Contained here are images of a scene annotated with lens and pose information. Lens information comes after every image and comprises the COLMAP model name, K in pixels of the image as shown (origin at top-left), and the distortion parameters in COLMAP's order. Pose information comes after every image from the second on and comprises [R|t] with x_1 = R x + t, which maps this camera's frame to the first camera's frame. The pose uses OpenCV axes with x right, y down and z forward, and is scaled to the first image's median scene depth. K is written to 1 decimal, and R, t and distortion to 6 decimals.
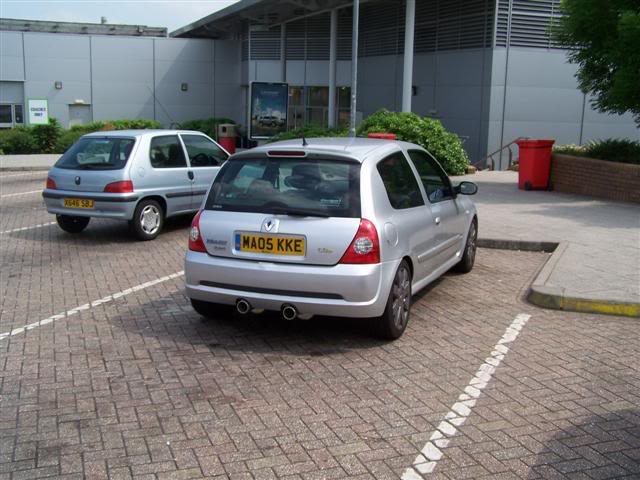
lens RADIAL K [[747.0, 0, 310.8], [0, 747.0, 251.3], [0, 0, 1]] dist [-0.179809, 0.343647]
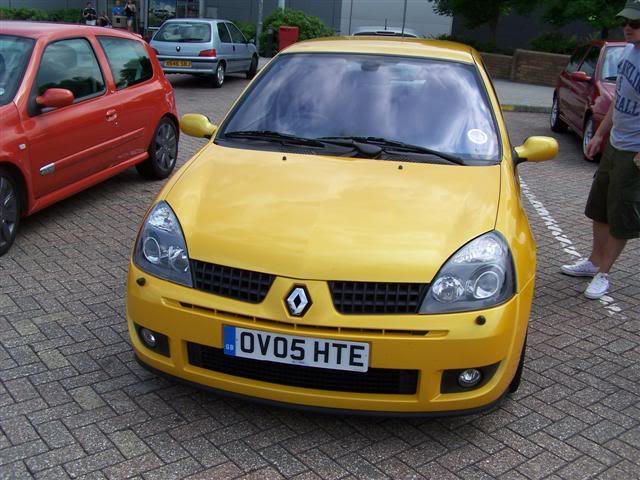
lens RADIAL K [[747.0, 0, 310.8], [0, 747.0, 251.3], [0, 0, 1]] dist [-0.179809, 0.343647]
pose [[0.945514, -0.063980, 0.319235, -0.568377], [0.020392, 0.990214, 0.138058, 0.120984], [-0.324944, -0.124025, 0.937566, -0.628905]]
